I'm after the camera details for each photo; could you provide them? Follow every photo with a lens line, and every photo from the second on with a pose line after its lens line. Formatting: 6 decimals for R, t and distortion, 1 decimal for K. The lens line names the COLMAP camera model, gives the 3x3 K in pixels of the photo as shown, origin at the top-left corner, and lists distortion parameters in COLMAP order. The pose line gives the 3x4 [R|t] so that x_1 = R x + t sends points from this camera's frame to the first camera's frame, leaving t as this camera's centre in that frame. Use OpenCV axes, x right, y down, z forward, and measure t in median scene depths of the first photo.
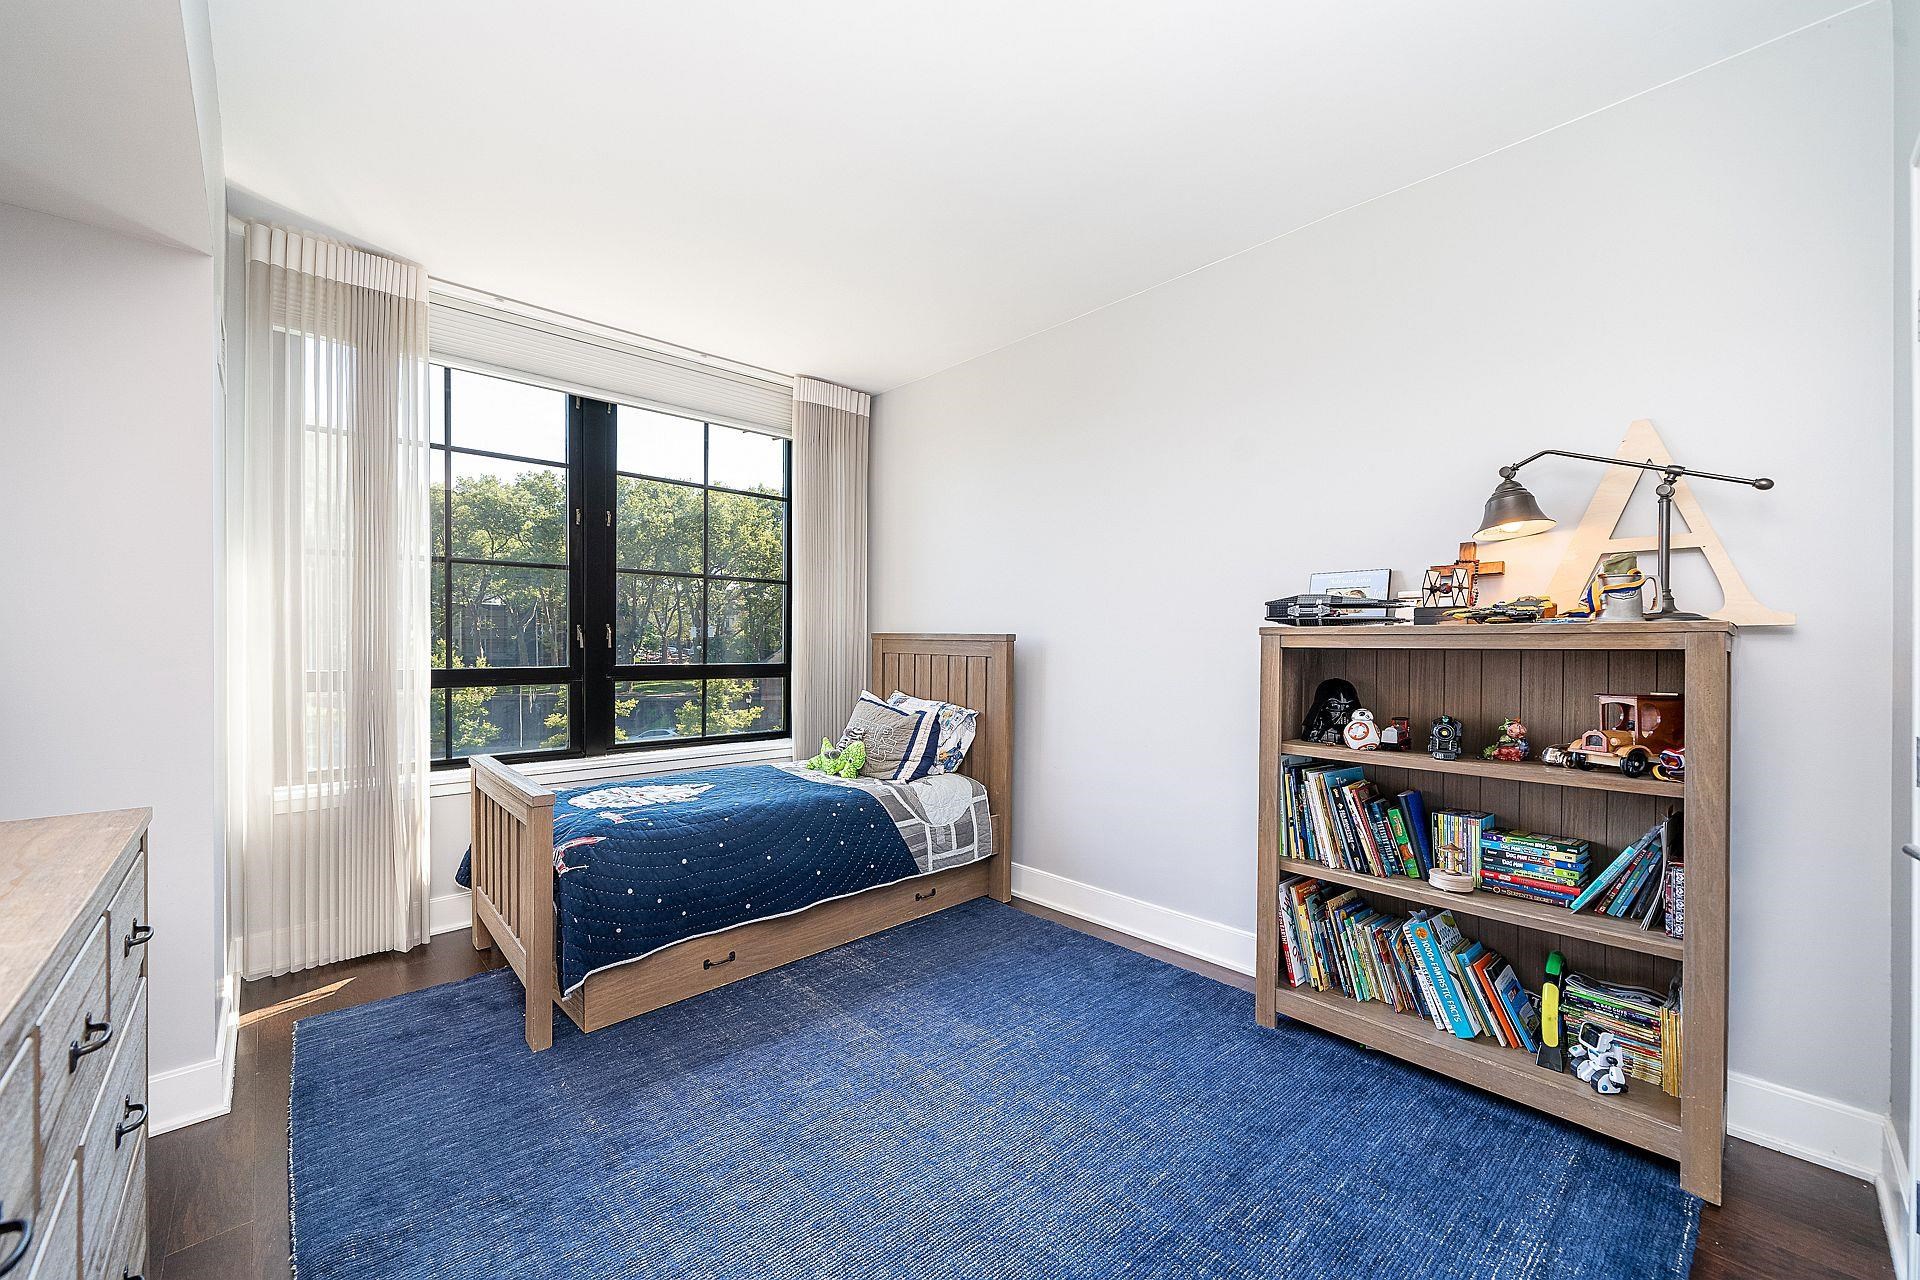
lens RADIAL K [[734.8, 0, 960.0], [0, 734.8, 640.0], [0, 0, 1]] dist [0.000099, 0.000006]
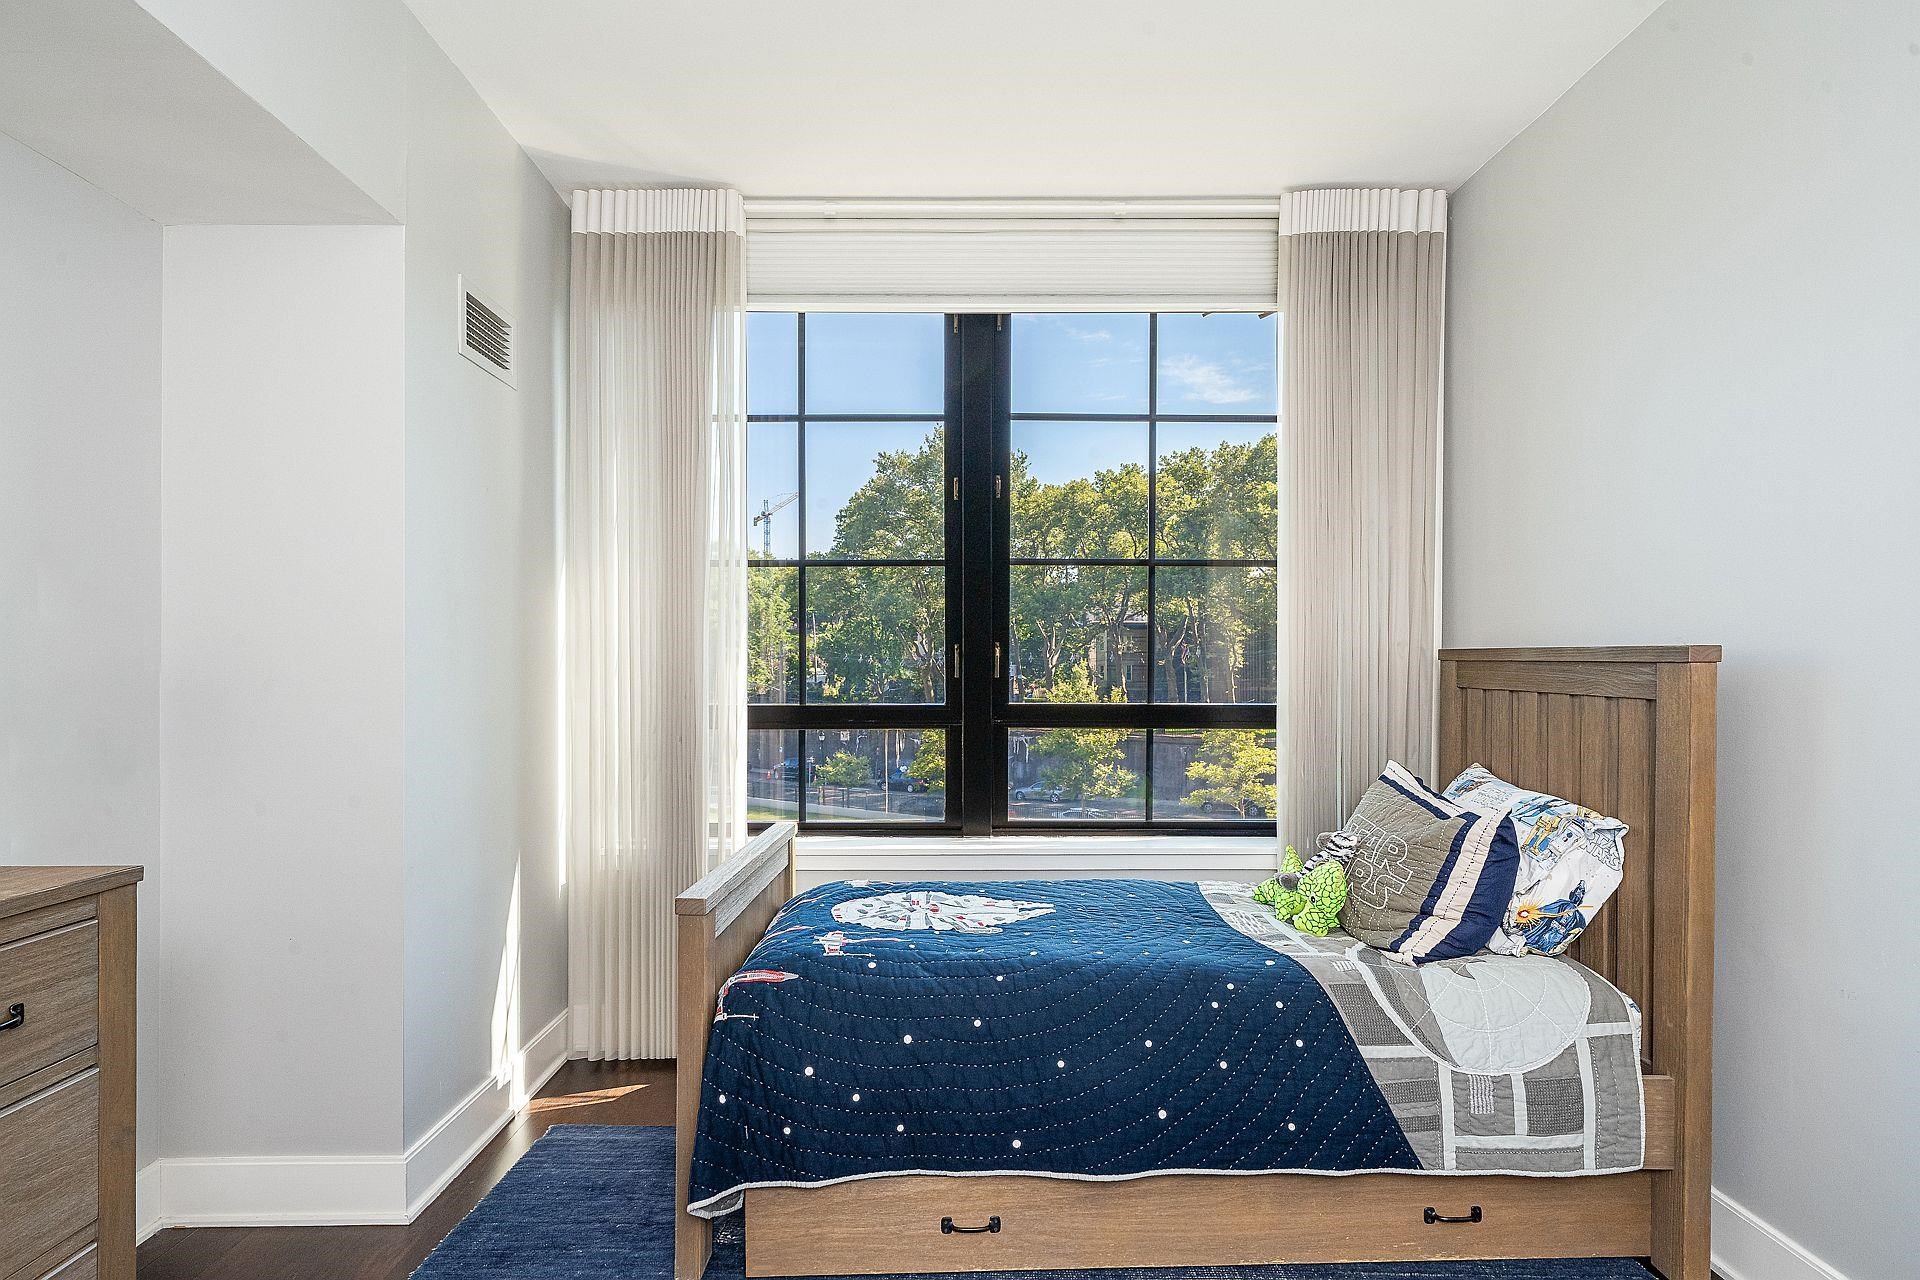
lens RADIAL K [[1053.9, 0, 956.5], [0, 1053.9, 666.1], [0, 0, 1]] dist [-0.001527, -0.000111]
pose [[0.733780, -0.006902, -0.679352, 0.166459], [0.007584, 0.999969, -0.001968, 0.002174], [0.679345, -0.003708, 0.733810, 0.291710]]
